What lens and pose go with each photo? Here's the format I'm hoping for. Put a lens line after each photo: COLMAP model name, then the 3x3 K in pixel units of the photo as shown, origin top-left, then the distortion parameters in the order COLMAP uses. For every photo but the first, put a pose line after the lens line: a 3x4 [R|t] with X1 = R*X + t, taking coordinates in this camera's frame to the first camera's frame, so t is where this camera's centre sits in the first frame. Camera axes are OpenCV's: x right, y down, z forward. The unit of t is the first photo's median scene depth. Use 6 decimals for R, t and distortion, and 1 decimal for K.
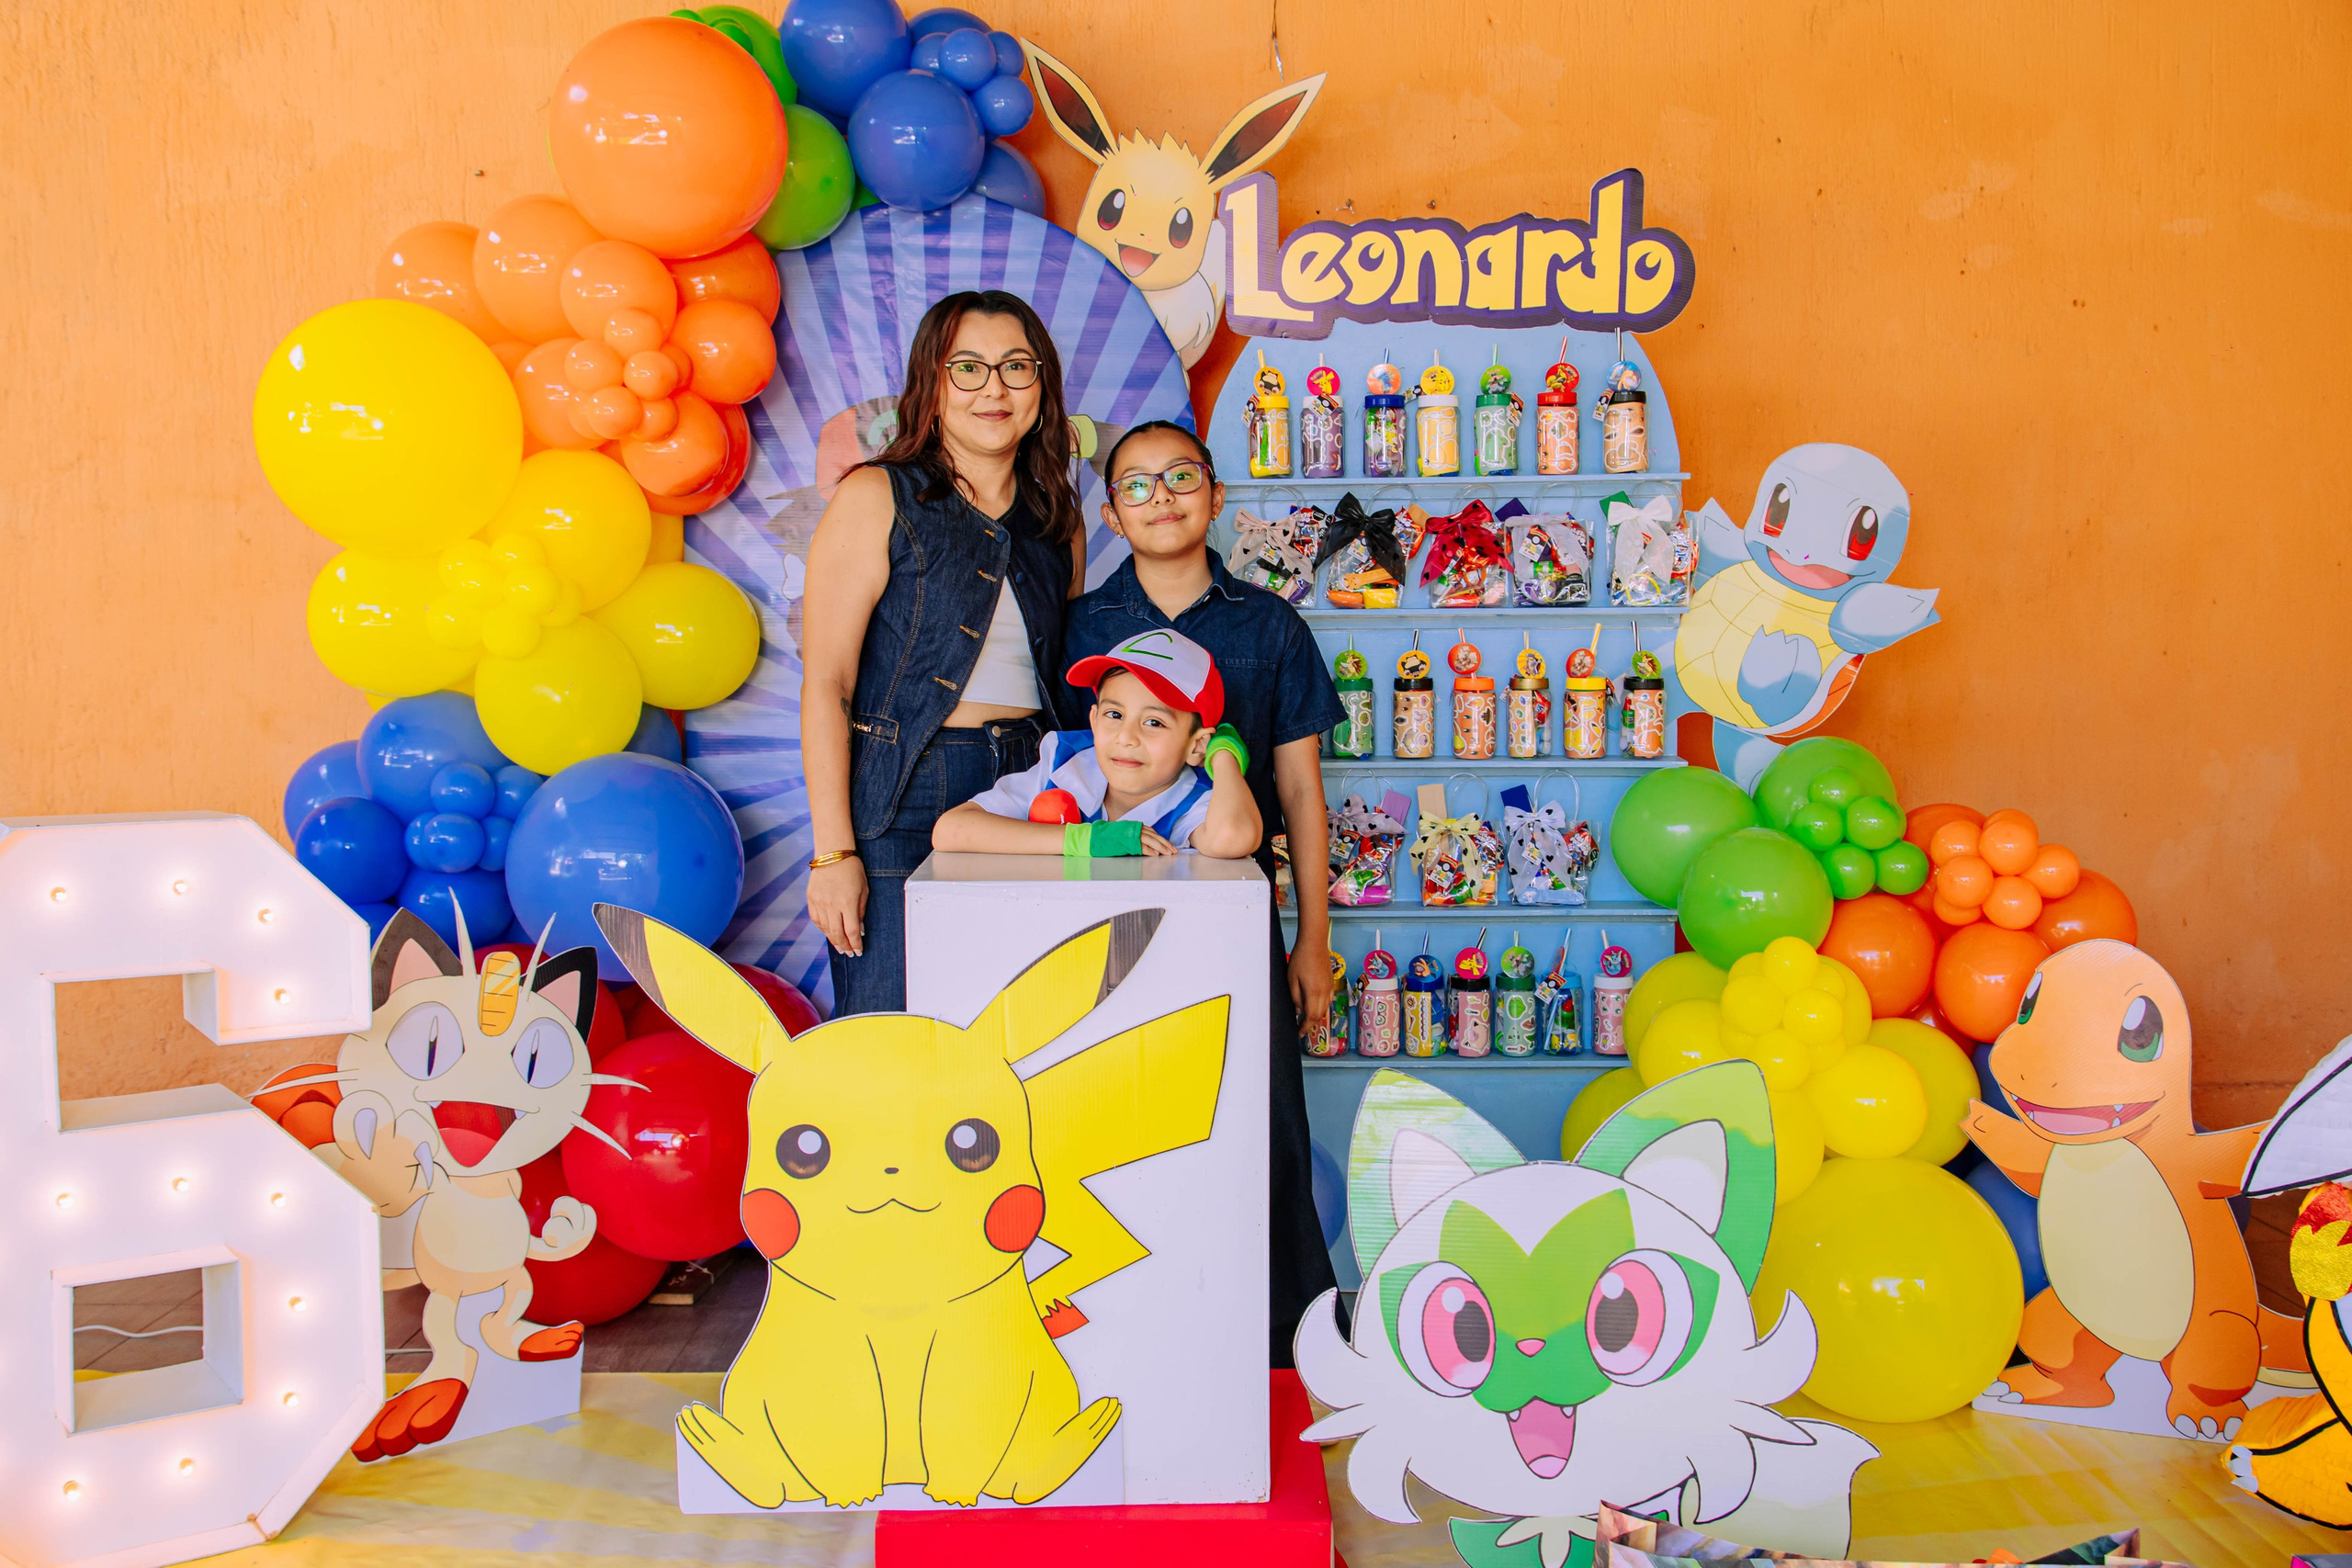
lens RADIAL K [[2168.7, 0, 1181.1], [0, 2168.7, 786.1], [0, 0, 1]] dist [-0.013872, 0.023910]
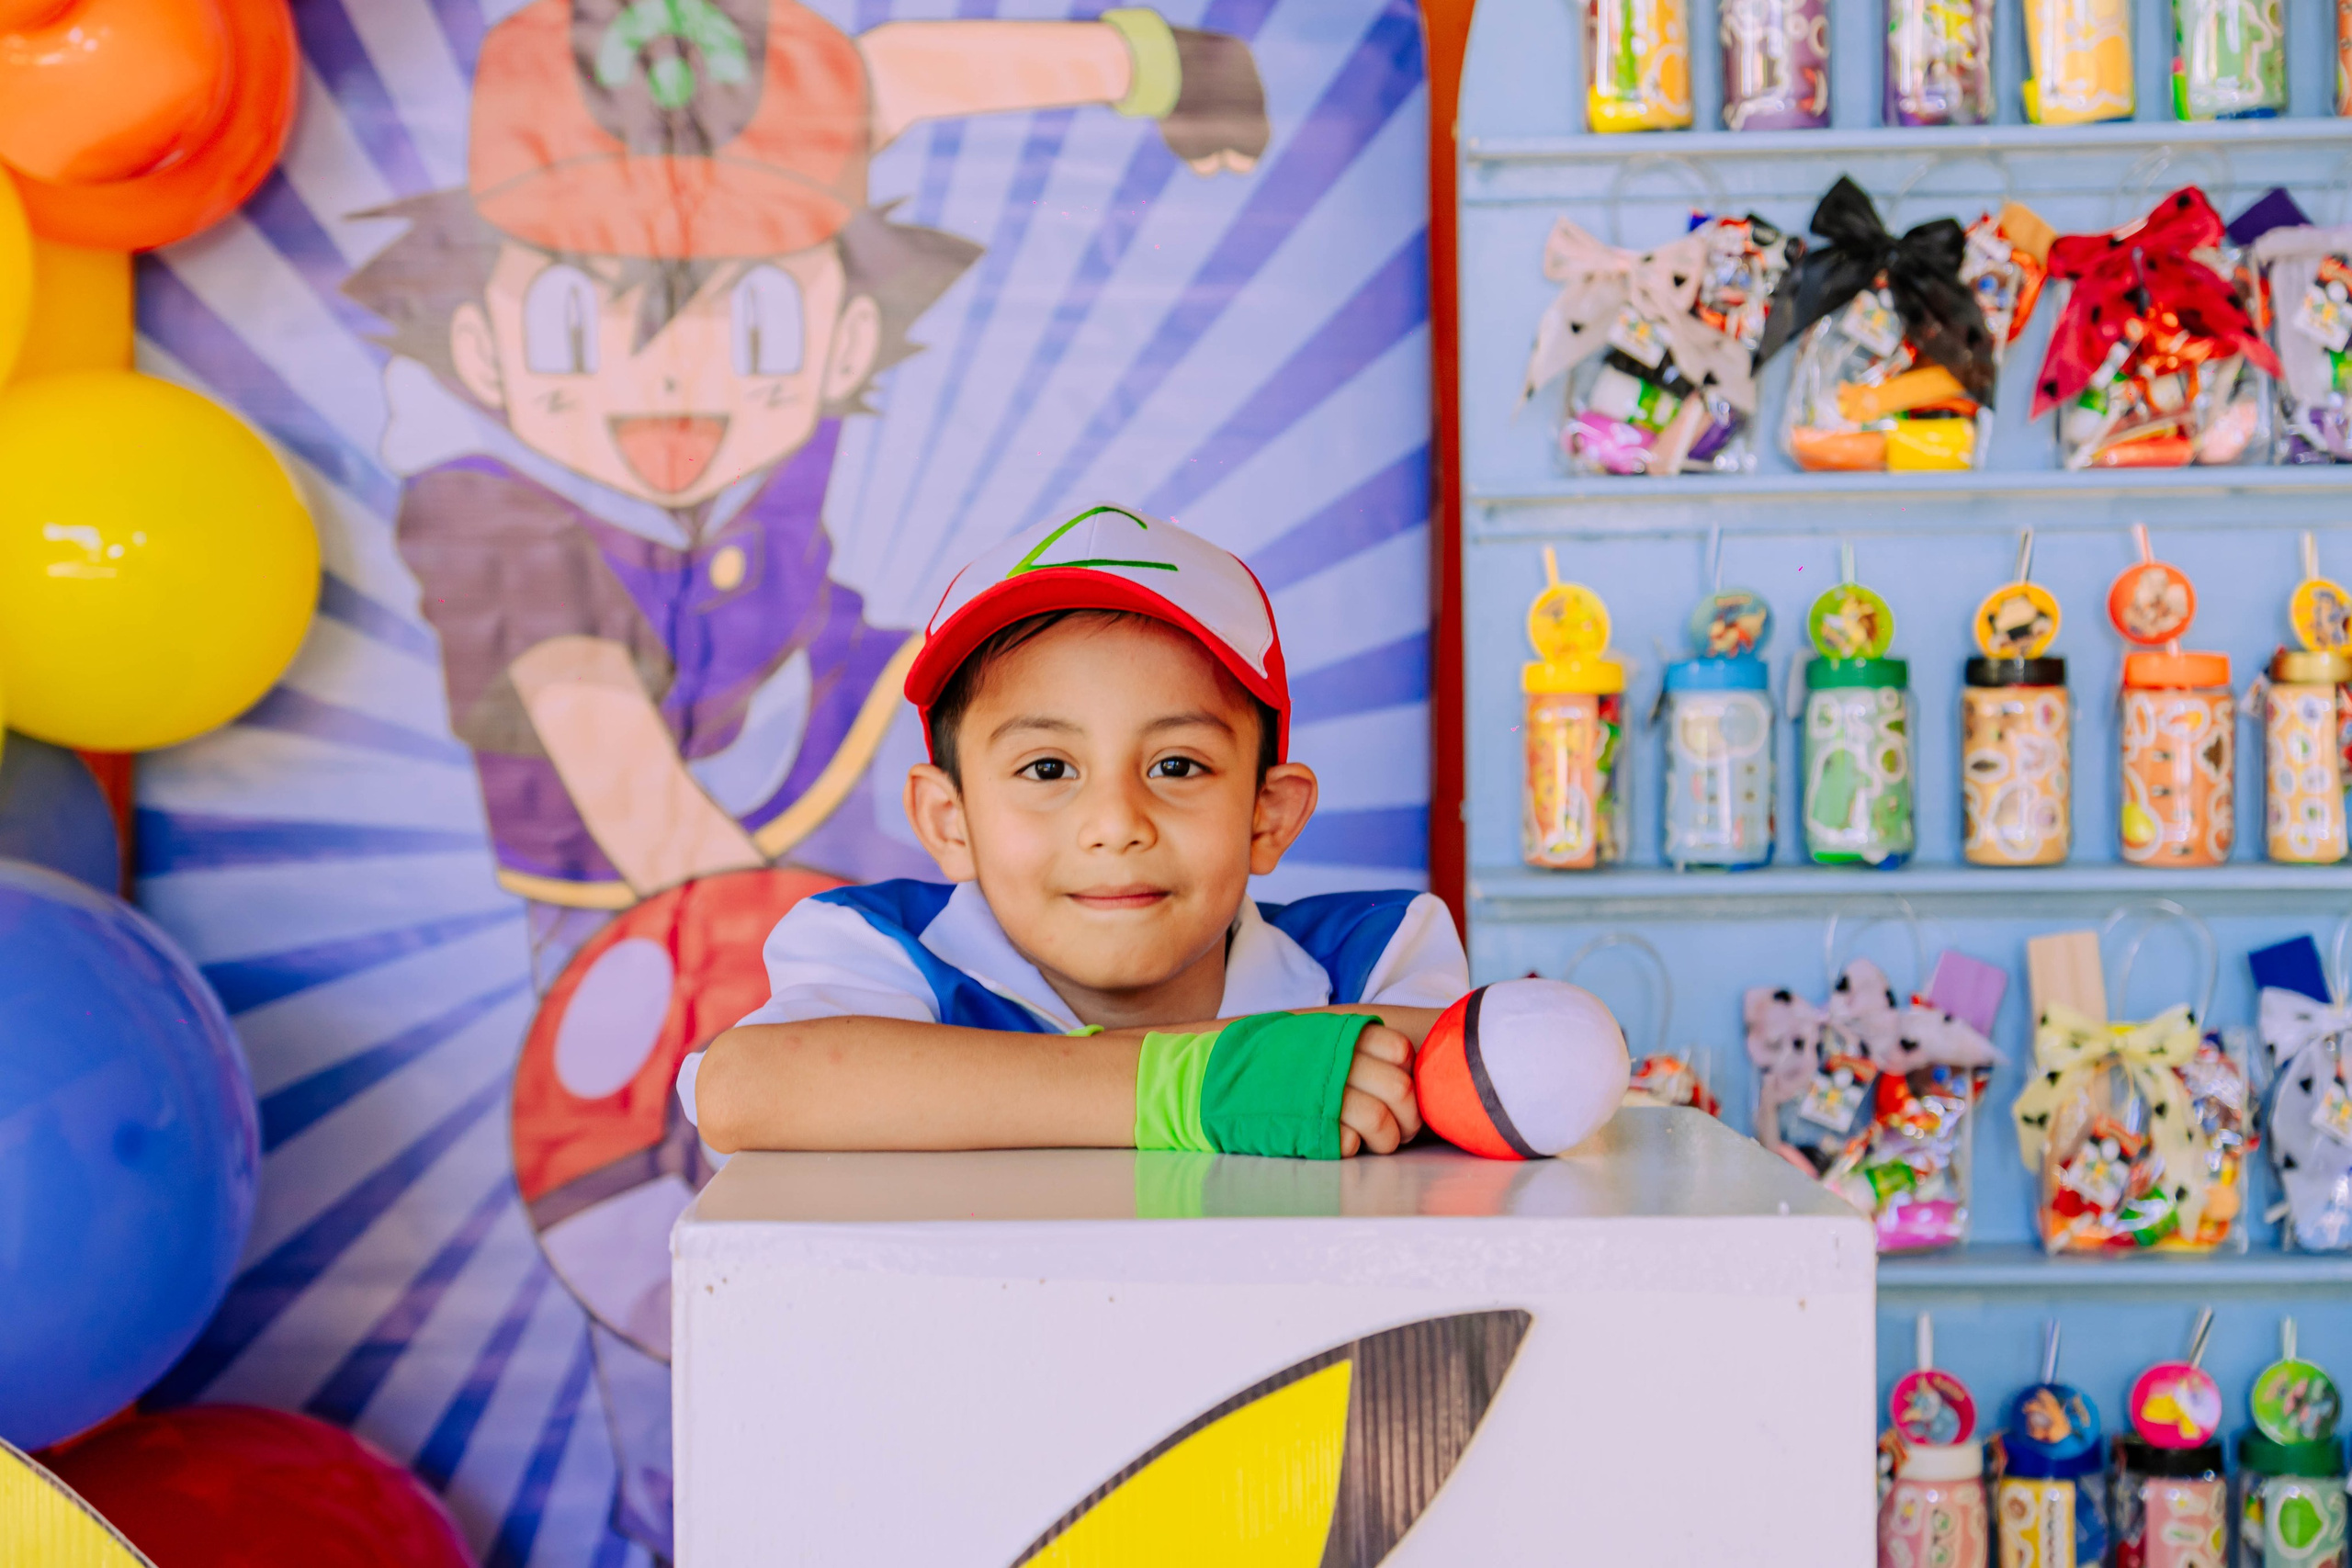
lens RADIAL K [[4044.8, 0, 1179.2], [0, 4044.8, 789.1], [0, 0, 1]] dist [0.012513, 0.013577]
pose [[0.999926, -0.003731, -0.011603, -0.032621], [0.003176, 0.998866, -0.047497, 0.007234], [0.011767, 0.047456, 0.998804, 0.287759]]
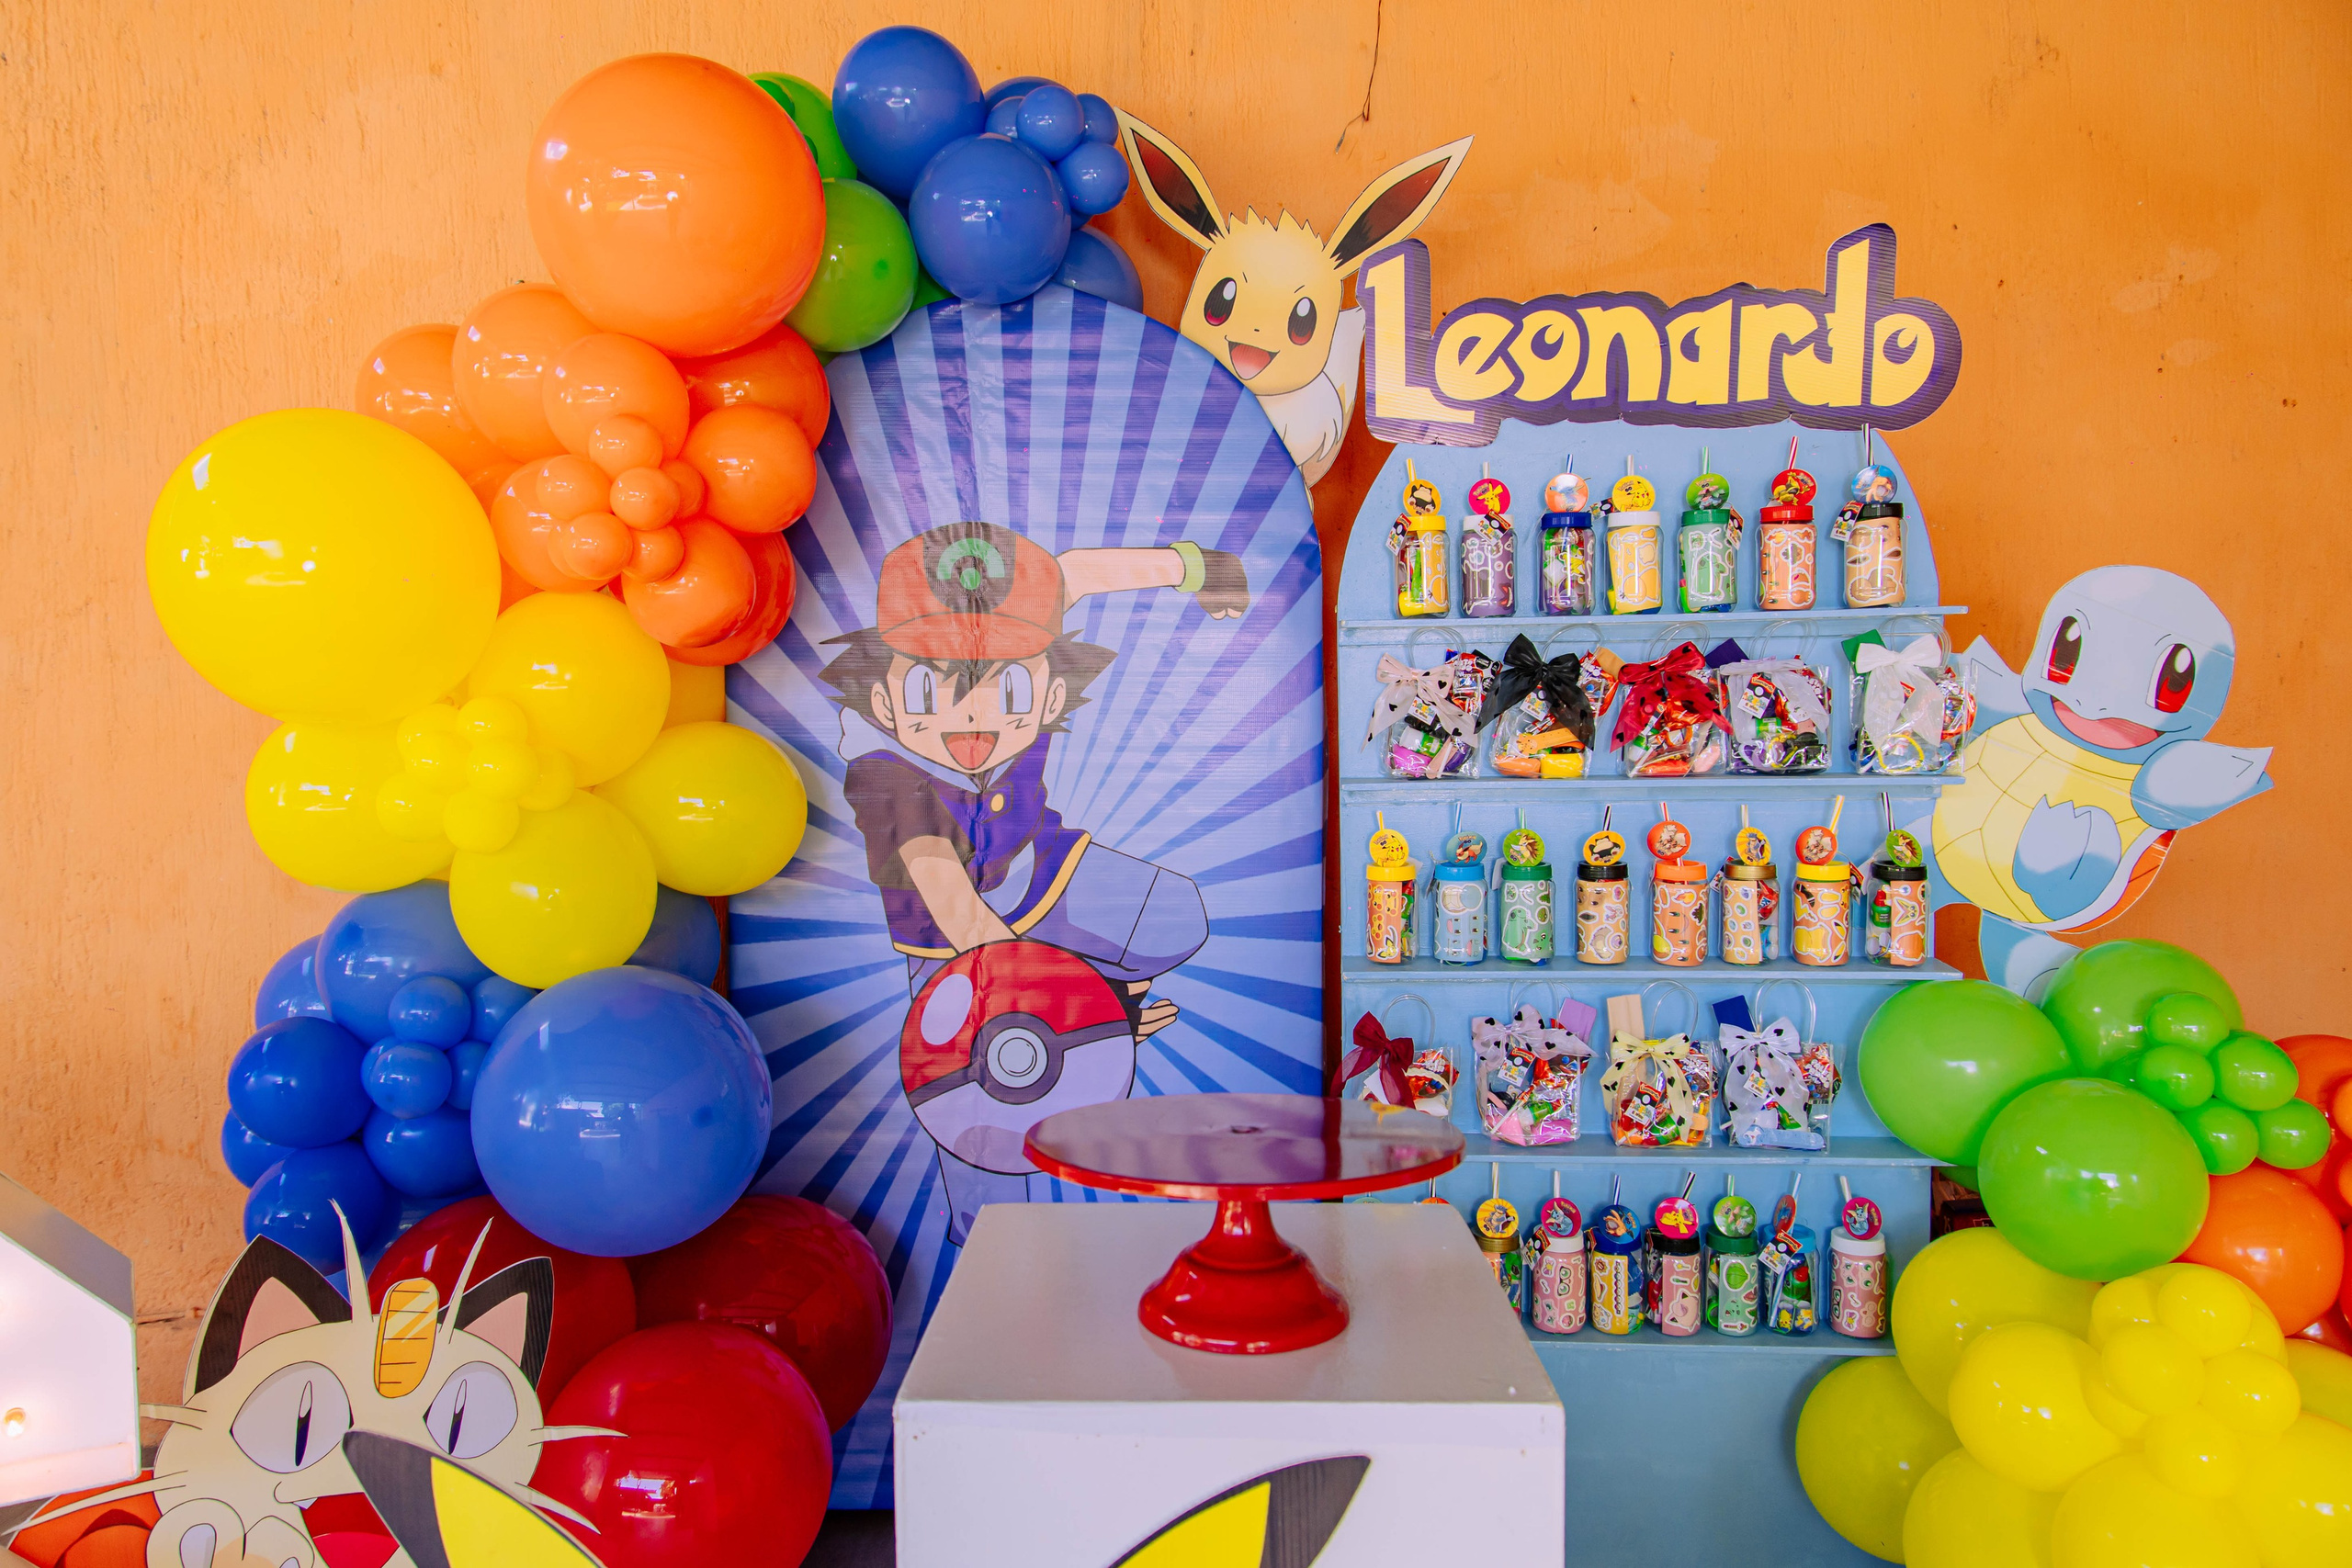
lens RADIAL K [[1624.2, 0, 1155.3], [0, 1624.2, 784.0], [0, 0, 1]] dist [-0.005558, -0.004515]
pose [[0.998419, -0.004536, -0.056018, -0.024745], [0.003474, 0.999813, -0.019038, -0.068899], [0.056094, 0.018814, 0.998248, 0.392509]]
